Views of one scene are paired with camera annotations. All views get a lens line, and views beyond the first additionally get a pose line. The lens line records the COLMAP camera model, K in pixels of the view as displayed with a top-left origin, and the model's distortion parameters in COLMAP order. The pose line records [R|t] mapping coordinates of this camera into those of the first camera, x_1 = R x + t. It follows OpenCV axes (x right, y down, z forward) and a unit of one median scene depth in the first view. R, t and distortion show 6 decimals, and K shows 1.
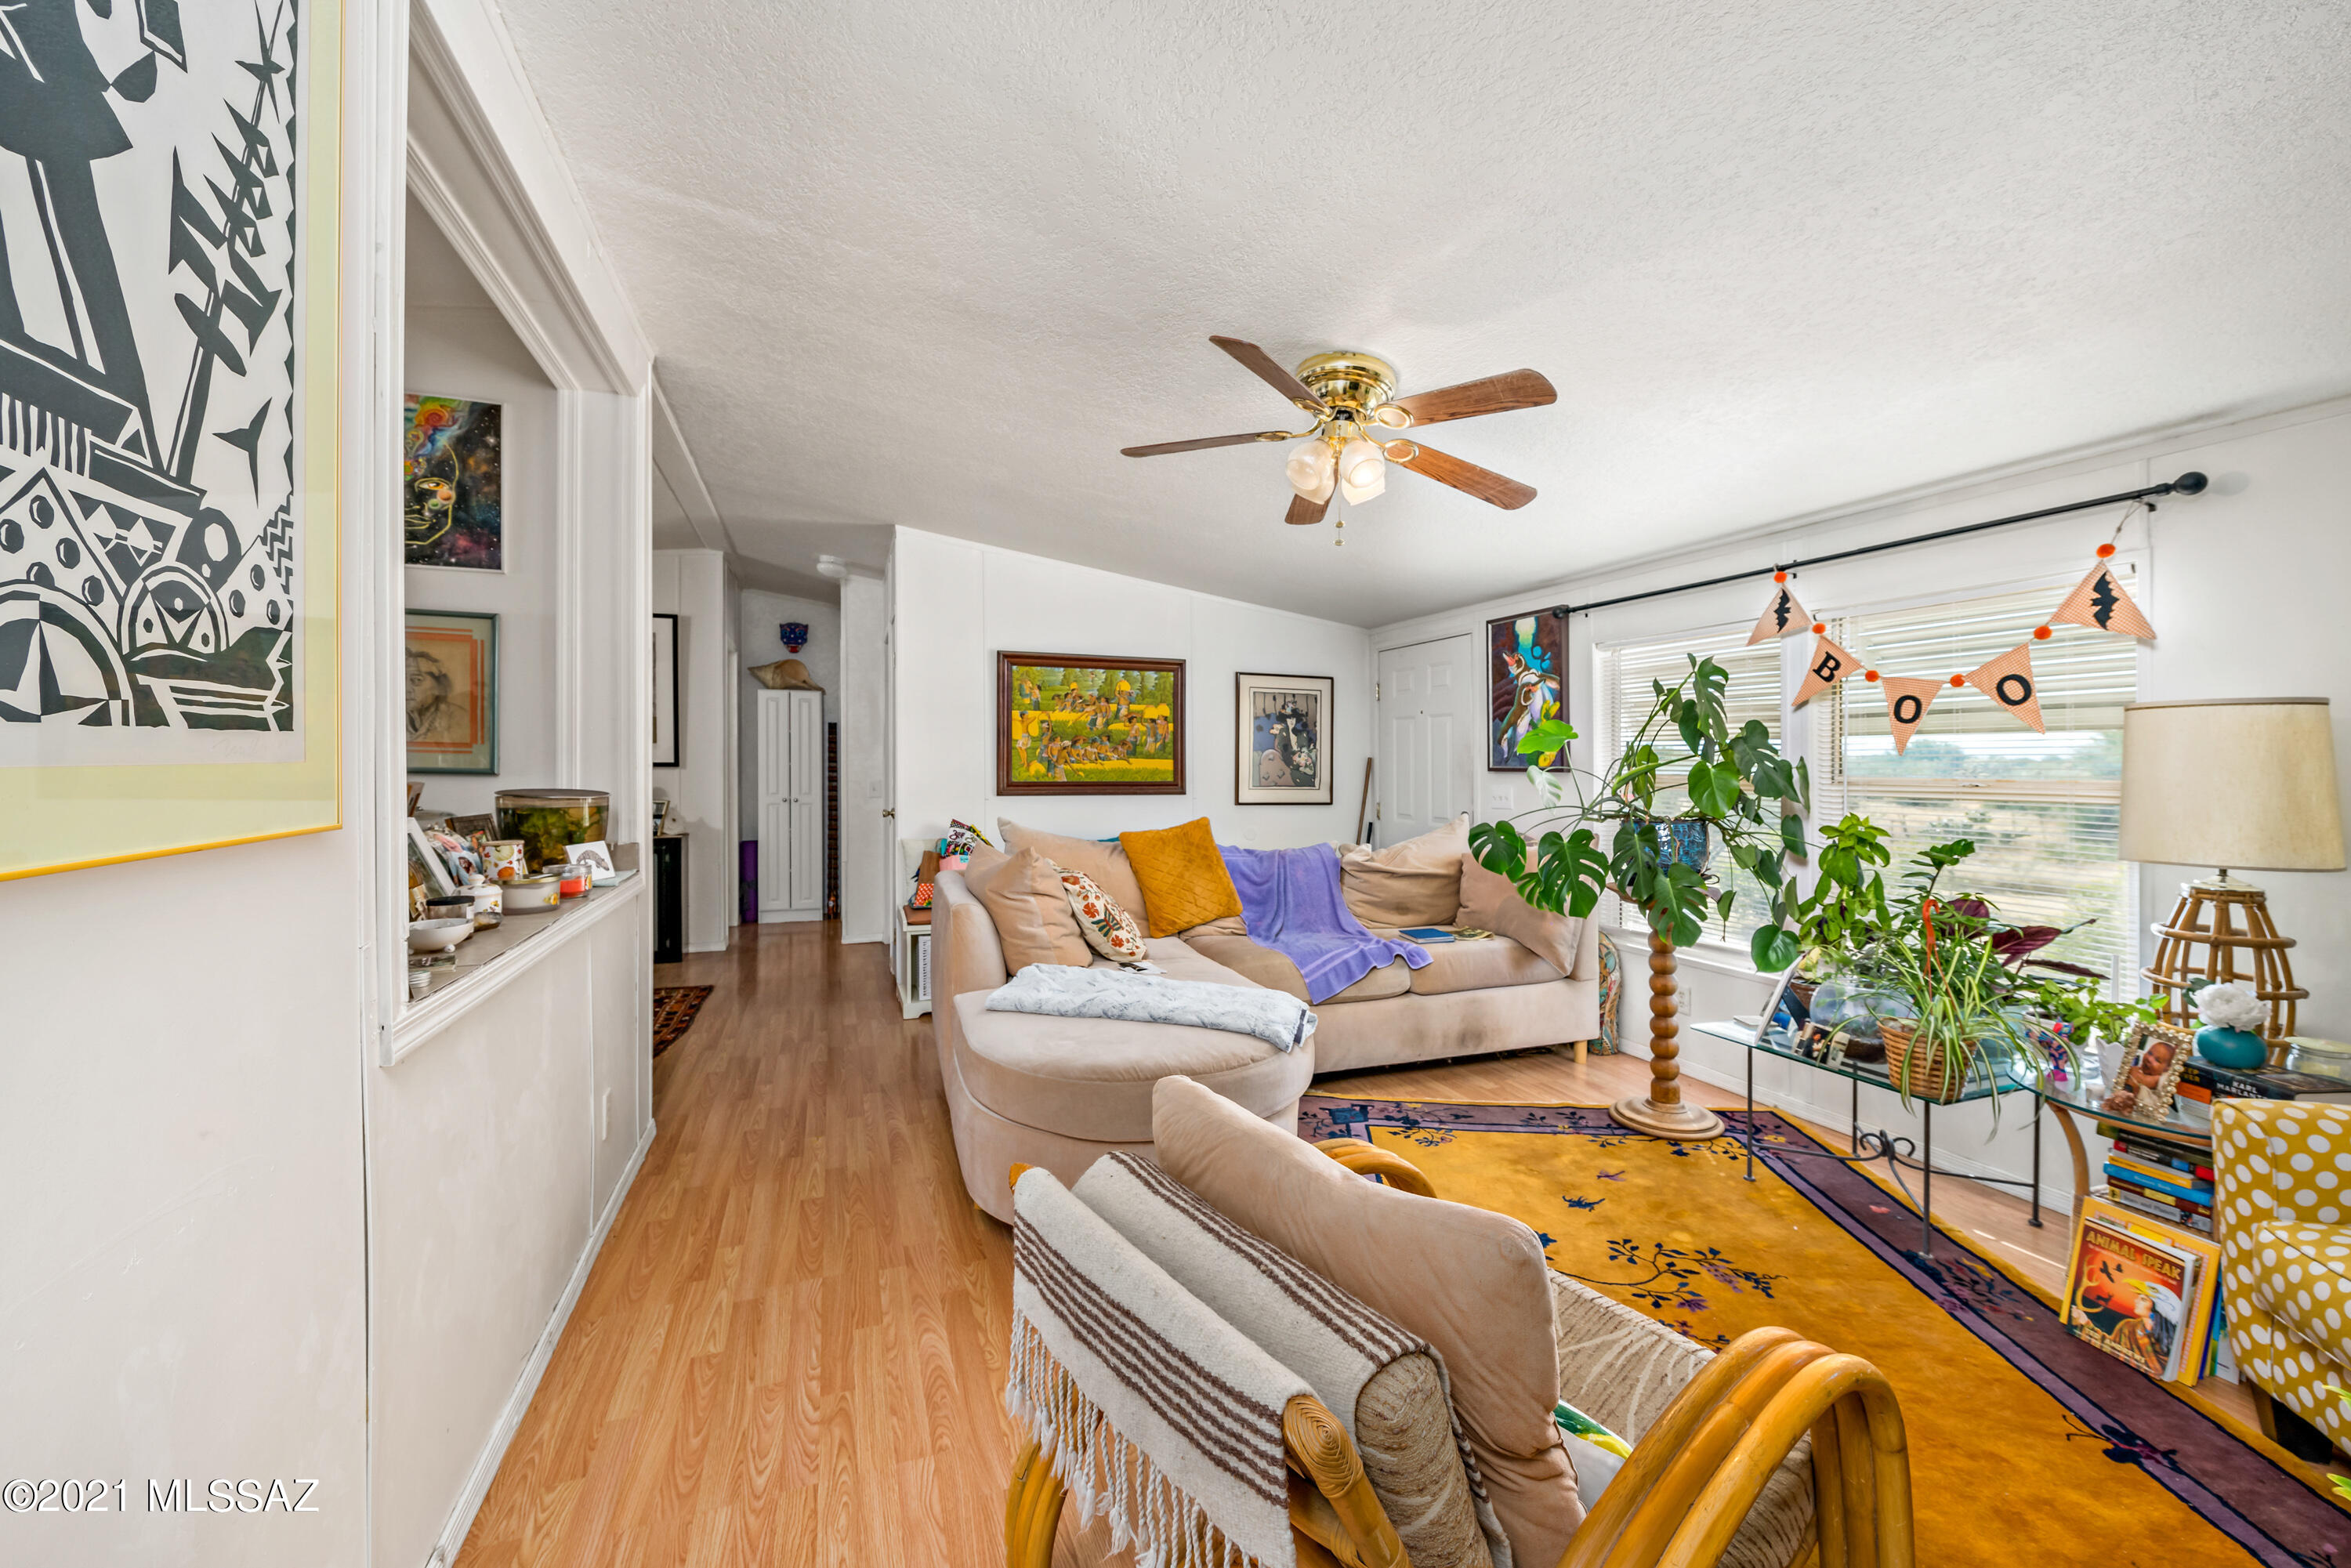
lens RADIAL K [[934.6, 0, 1181.8], [0, 934.6, 764.8], [0, 0, 1]] dist [0.000531, -0.000264]
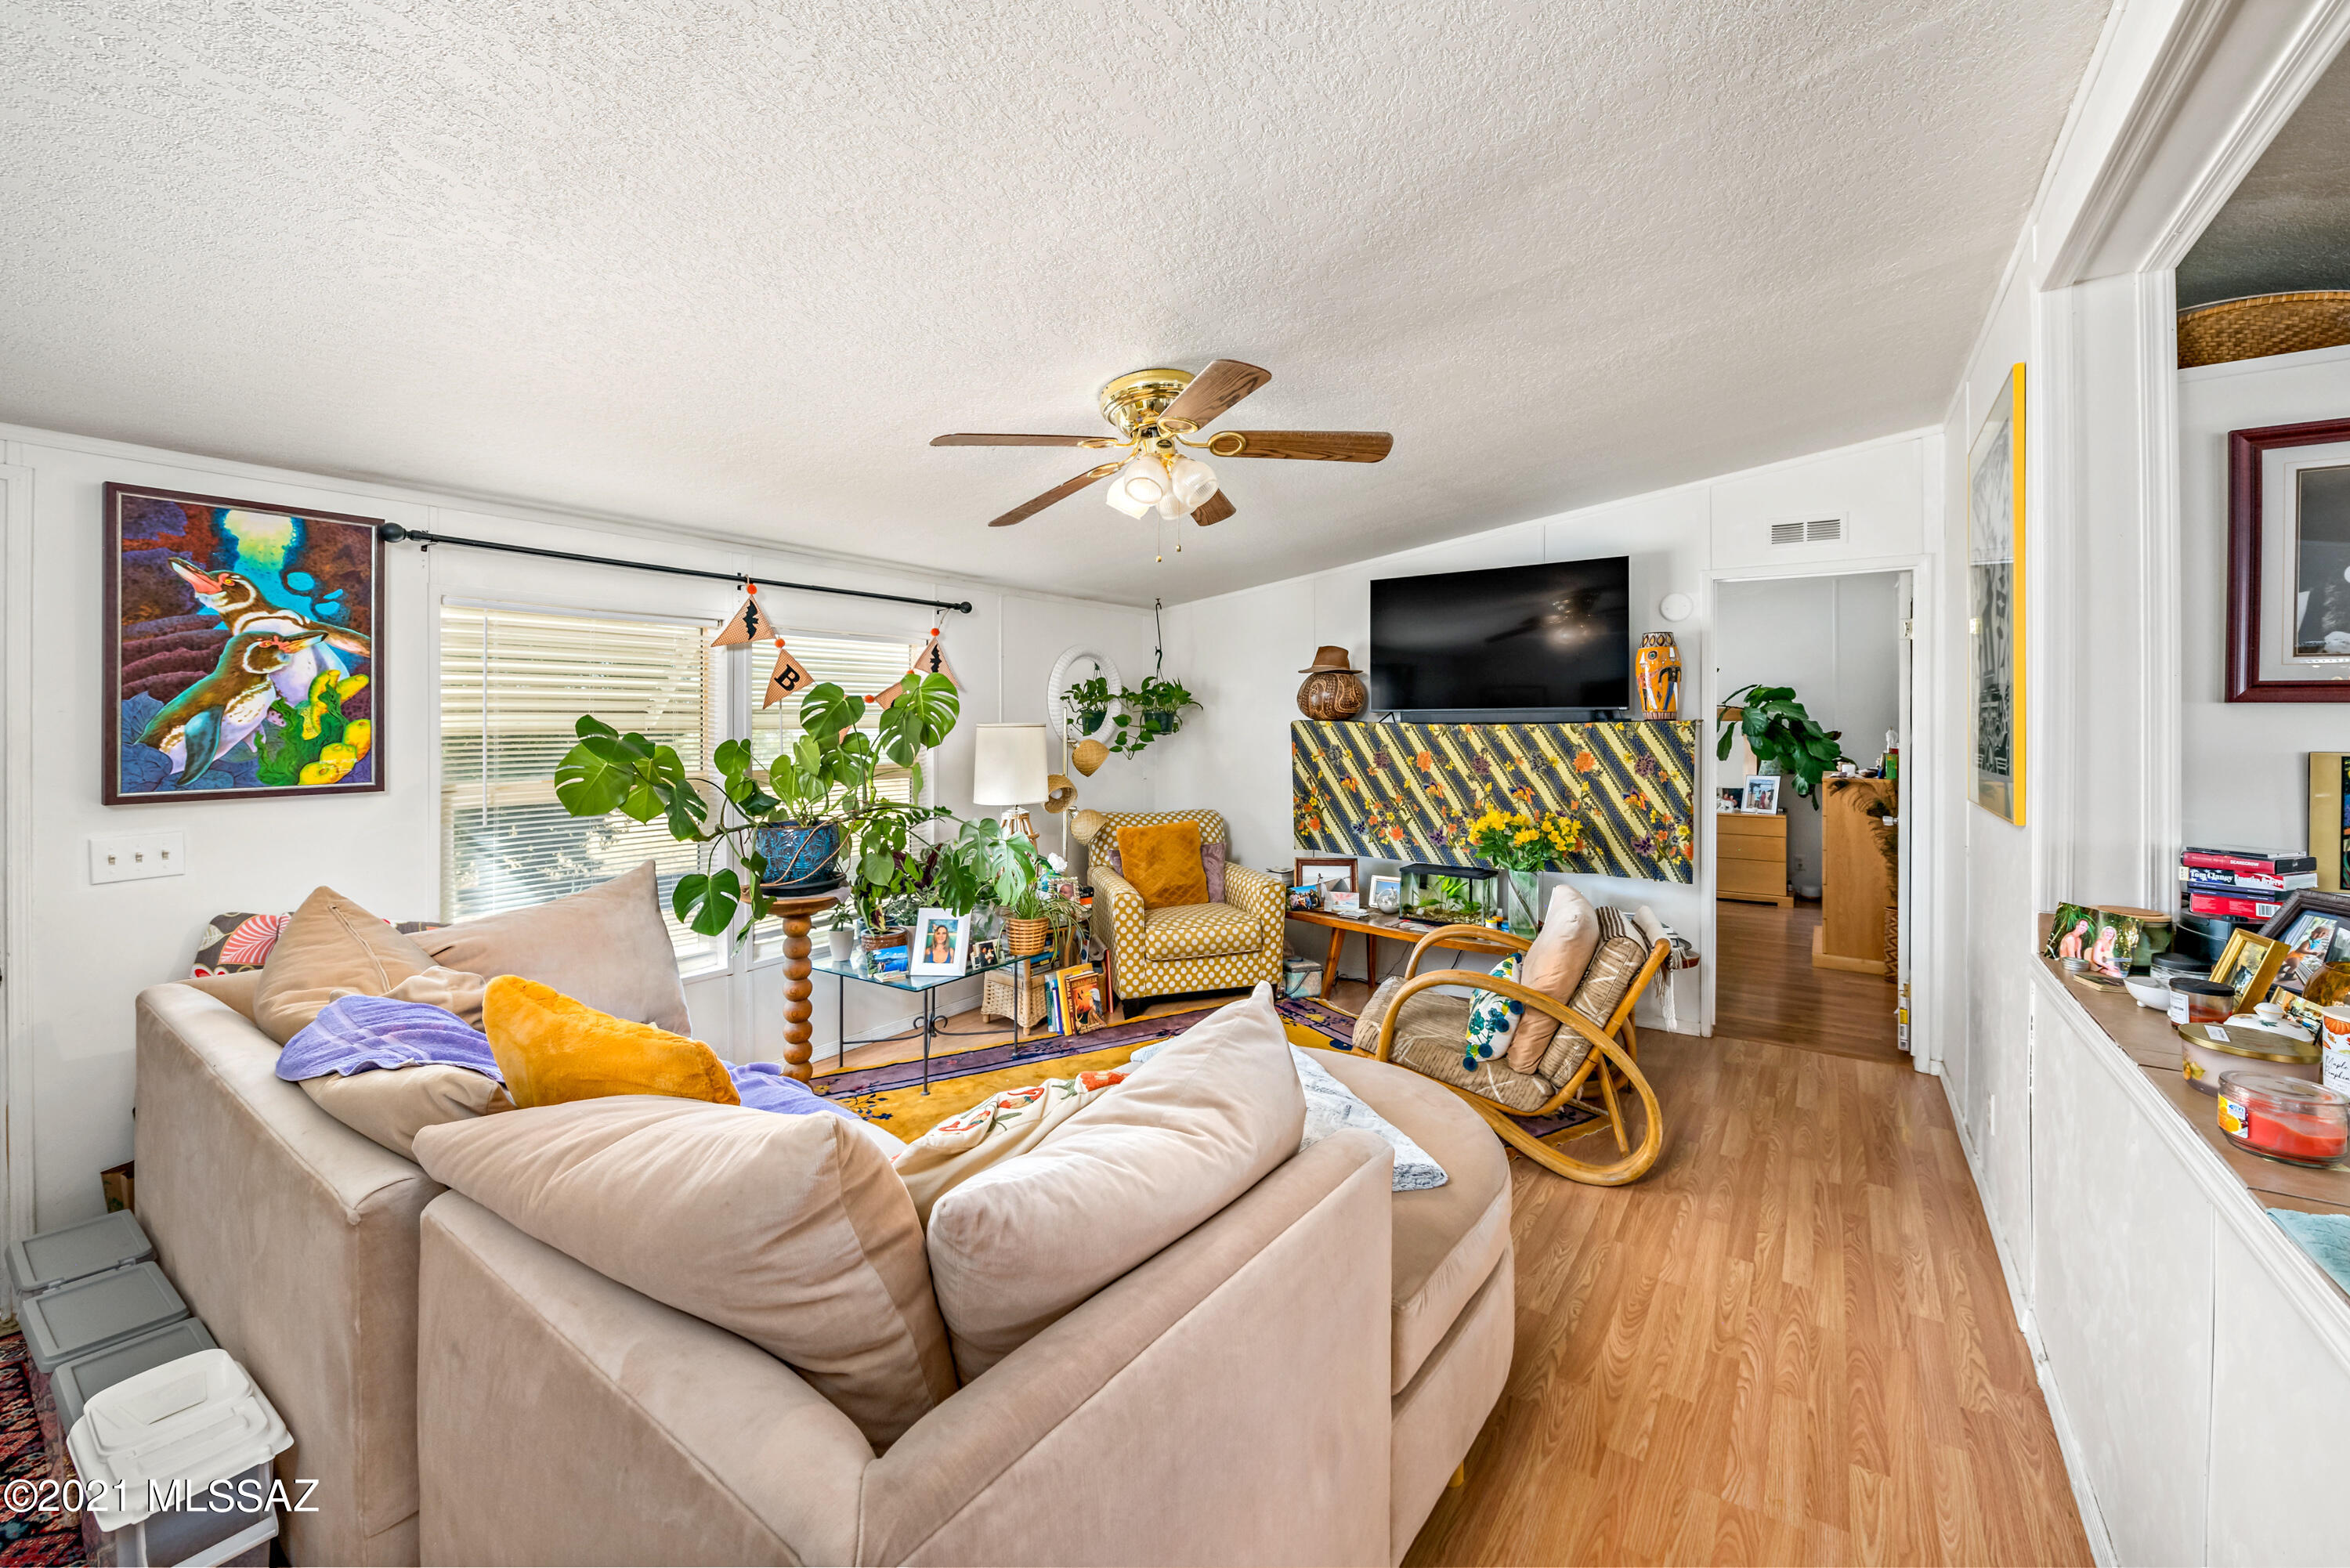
lens RADIAL K [[934.2, 0, 1152.2], [0, 934.2, 717.6], [0, 0, 1]] dist [0.000531, -0.000264]
pose [[-0.552261, -0.004065, 0.833661, -0.497874], [-0.001148, 0.999991, 0.004116, -0.056123], [-0.833670, 0.001316, -0.552261, 1.182133]]
